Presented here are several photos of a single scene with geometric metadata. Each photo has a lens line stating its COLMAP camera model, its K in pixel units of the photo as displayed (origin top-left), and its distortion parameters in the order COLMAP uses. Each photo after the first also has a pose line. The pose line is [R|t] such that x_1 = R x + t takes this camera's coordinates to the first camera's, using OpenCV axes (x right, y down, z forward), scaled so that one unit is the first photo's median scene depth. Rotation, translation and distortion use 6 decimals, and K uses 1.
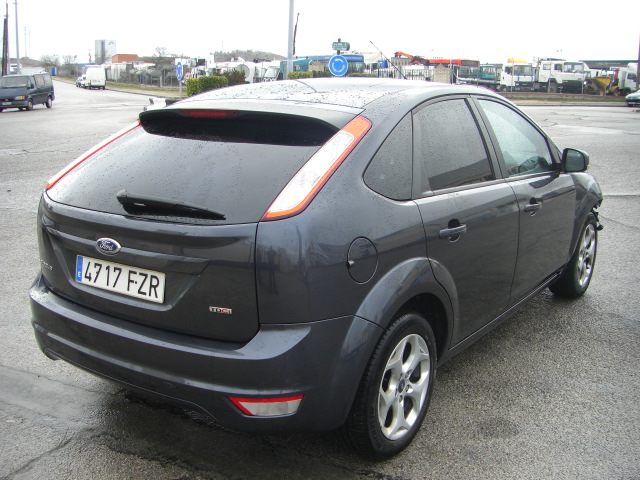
lens RADIAL K [[722.2, 0, 308.0], [0, 722.2, 278.2], [0, 0, 1]] dist [-0.186078, 0.089979]
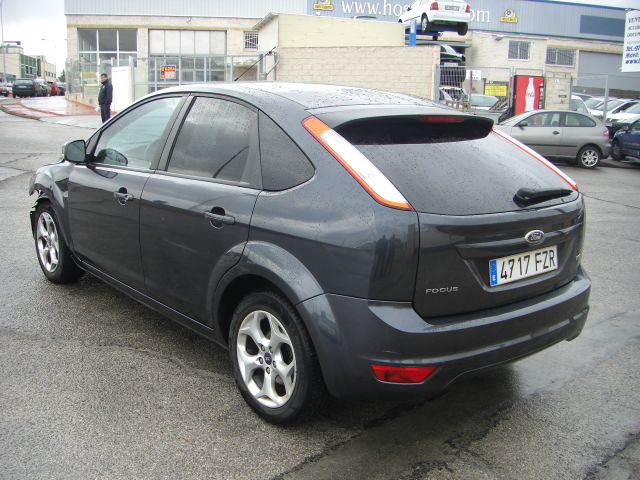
lens RADIAL K [[722.2, 0, 308.0], [0, 722.2, 278.2], [0, 0, 1]] dist [-0.186078, 0.089979]
pose [[0.240152, -0.247627, 0.938620, -1.364048], [0.228682, 0.954135, 0.193211, -0.267904], [-0.943415, 0.168246, 0.285765, 0.961615]]
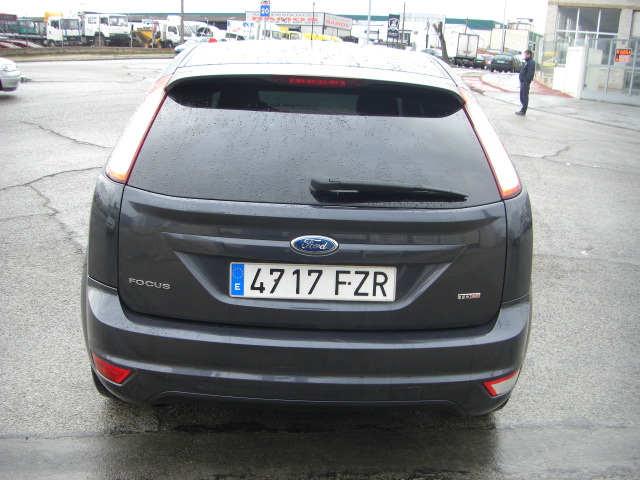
lens RADIAL K [[722.2, 0, 308.0], [0, 722.2, 278.2], [0, 0, 1]] dist [-0.186078, 0.089979]
pose [[0.799874, -0.155607, 0.579645, -0.722712], [0.118780, 0.987745, 0.101253, -0.086416], [-0.588297, -0.012140, 0.808554, 0.311288]]
